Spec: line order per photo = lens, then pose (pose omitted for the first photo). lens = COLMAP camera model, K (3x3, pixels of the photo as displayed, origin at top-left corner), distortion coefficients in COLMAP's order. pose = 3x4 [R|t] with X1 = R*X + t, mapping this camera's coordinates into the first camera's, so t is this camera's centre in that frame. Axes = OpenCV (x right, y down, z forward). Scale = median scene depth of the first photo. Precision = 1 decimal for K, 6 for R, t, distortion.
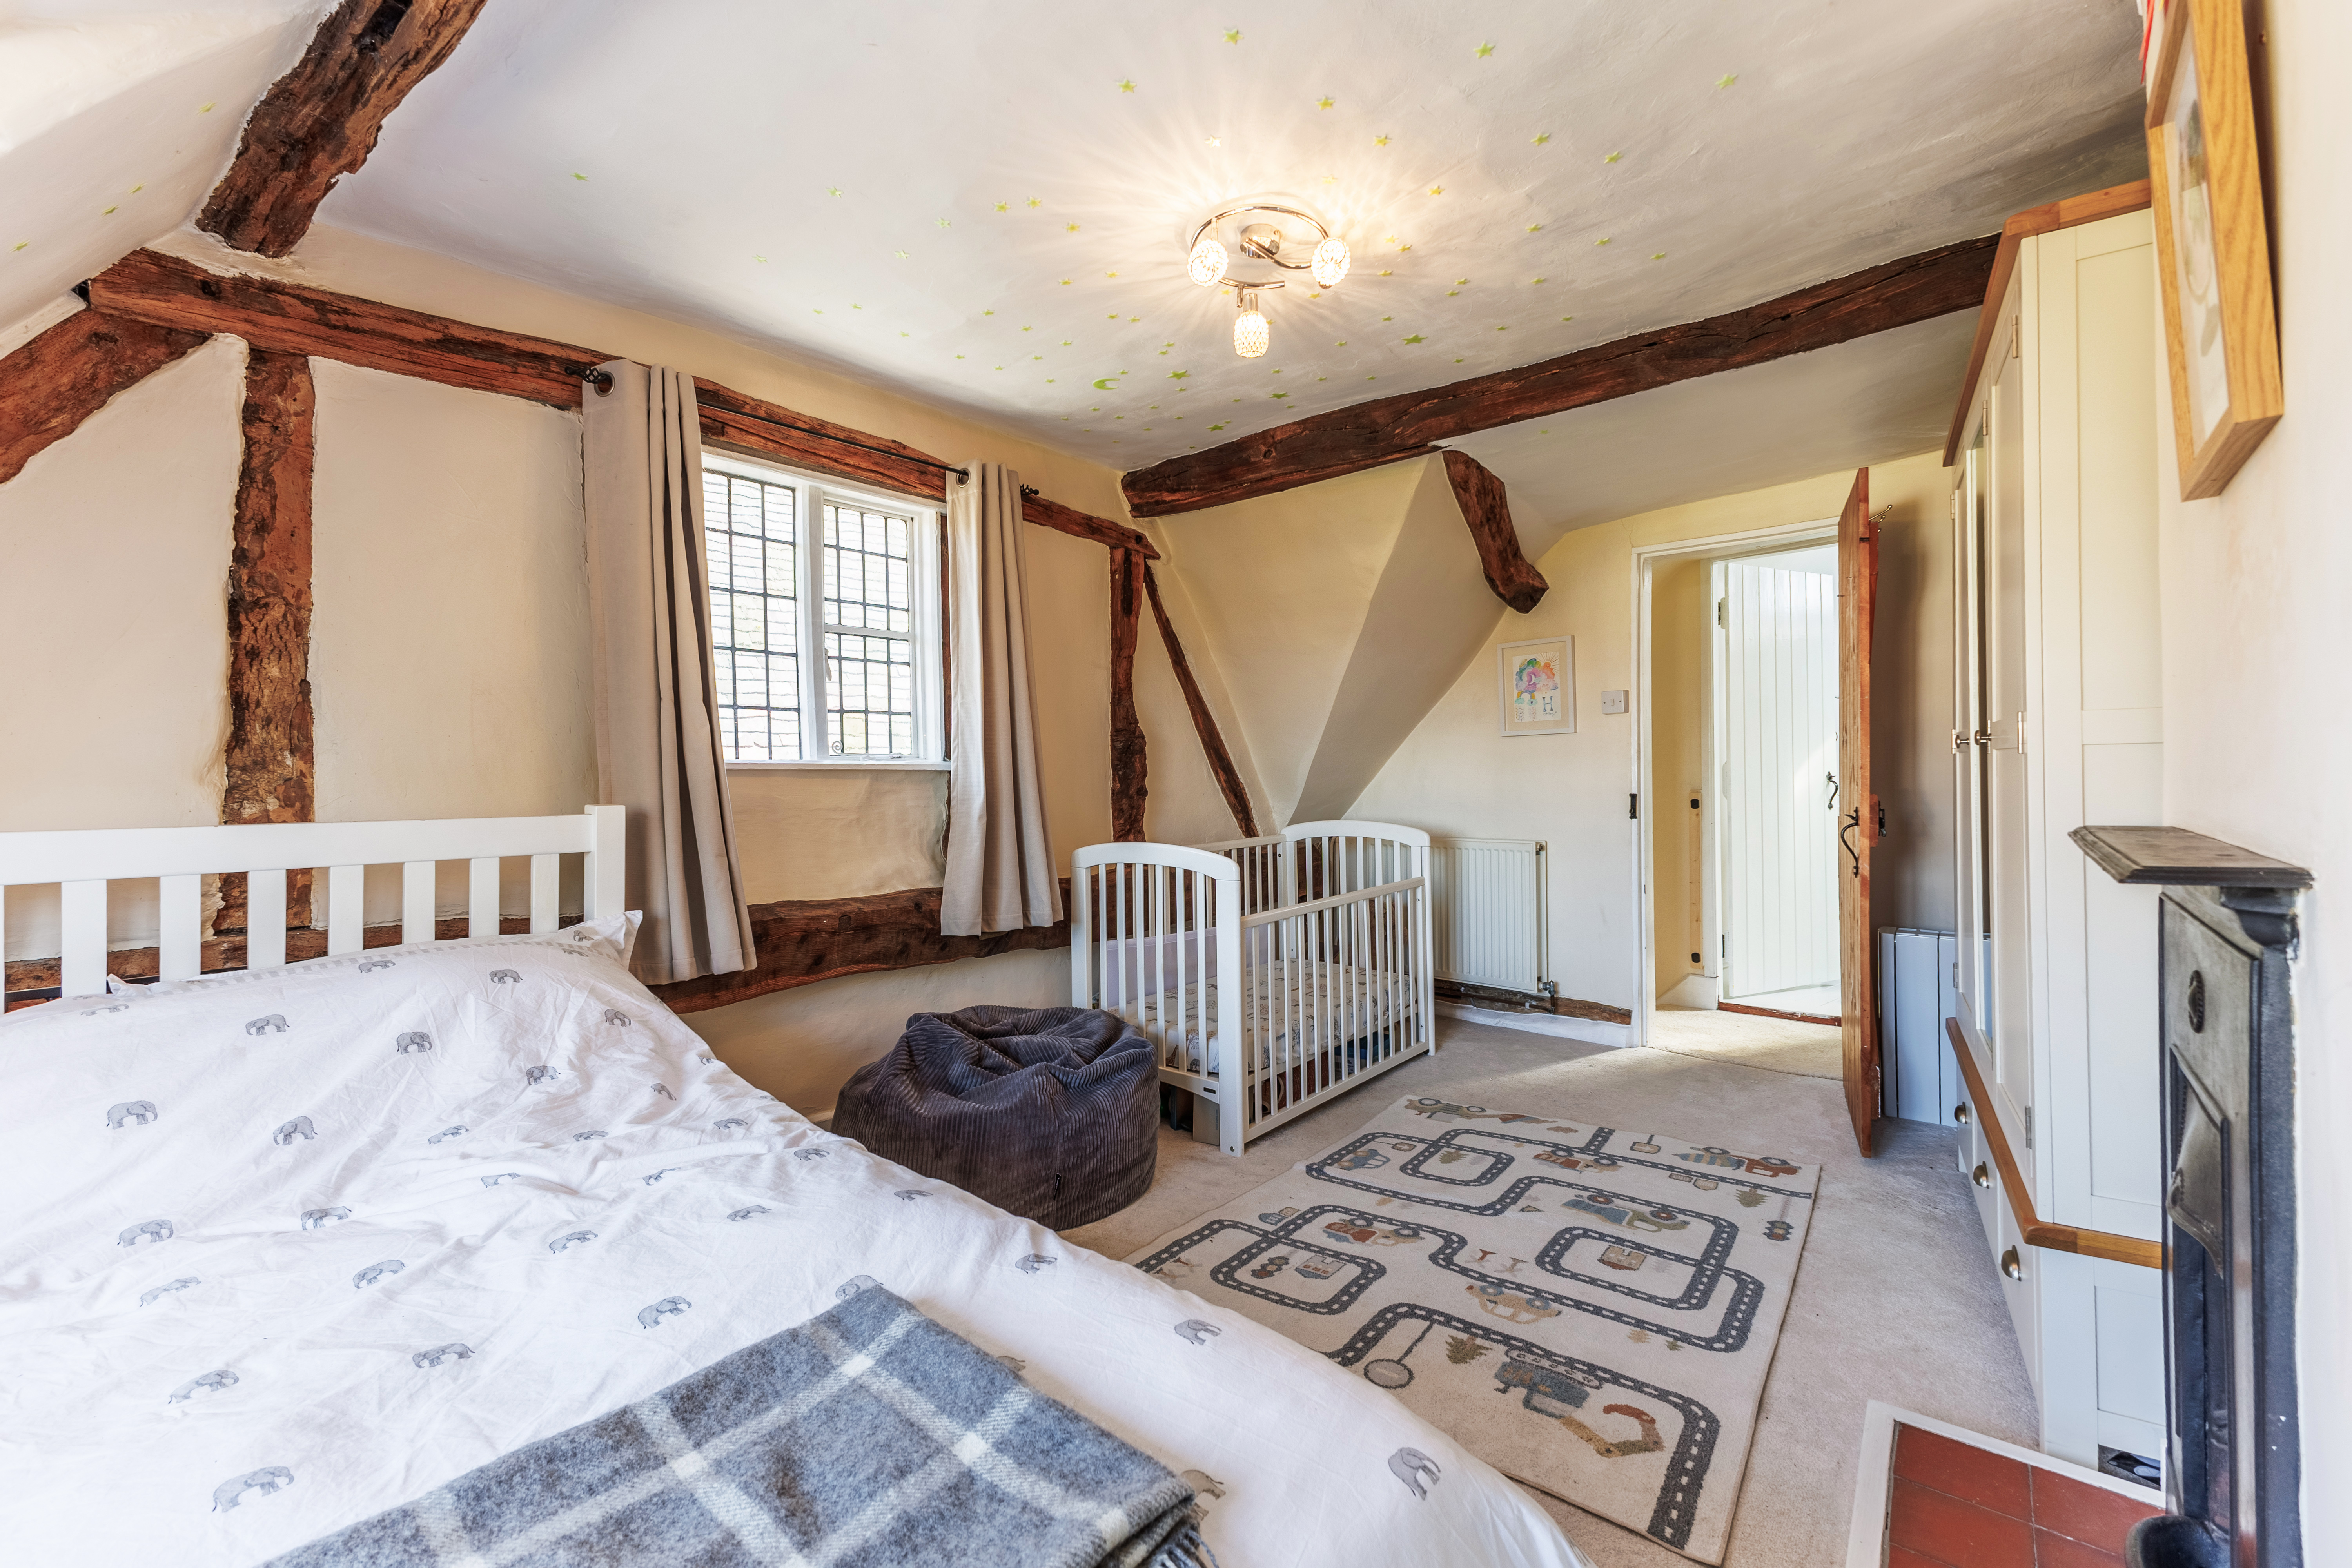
lens RADIAL K [[1012.6, 0, 1170.9], [0, 1012.6, 779.5], [0, 0, 1]] dist [0.002574, 0.000036]
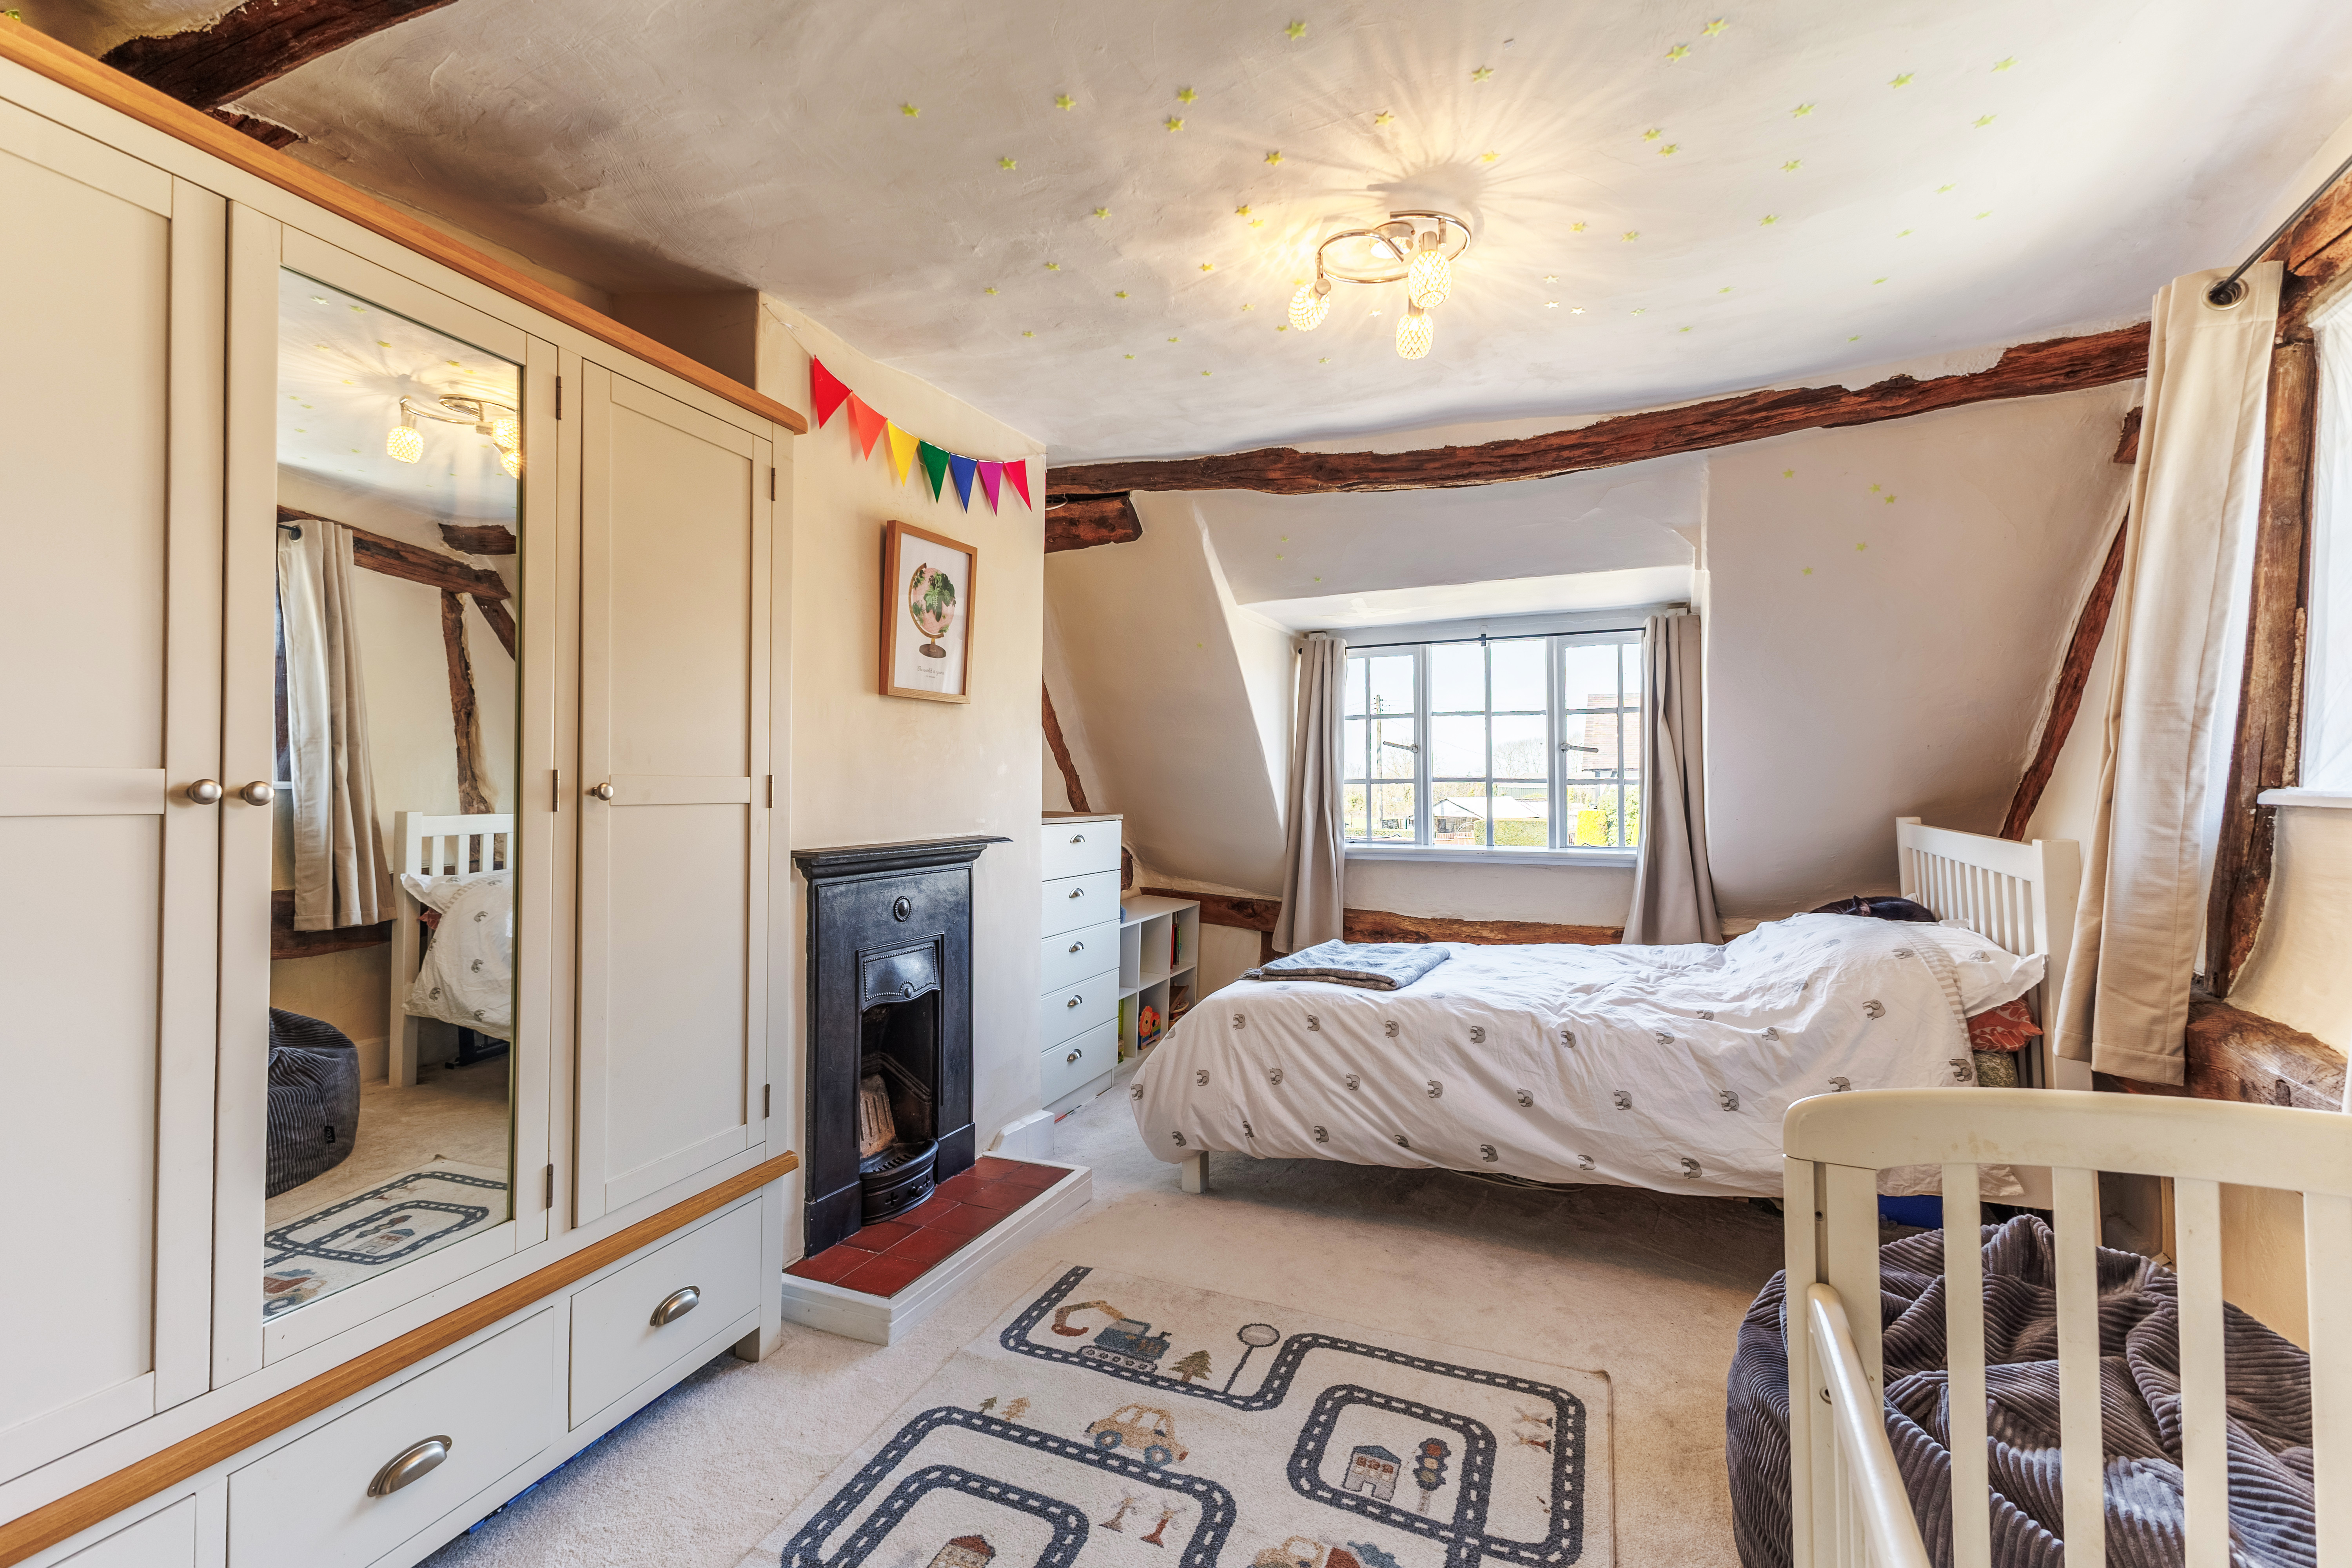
lens RADIAL K [[1012.6, 0, 1178.6], [0, 1012.6, 775.3], [0, 0, 1]] dist [0.002574, 0.000036]
pose [[-0.972383, 0.012284, -0.233069, 0.515216], [0.012396, 0.999923, 0.000985, -0.048351], [0.233063, -0.001932, -0.972460, 1.916699]]
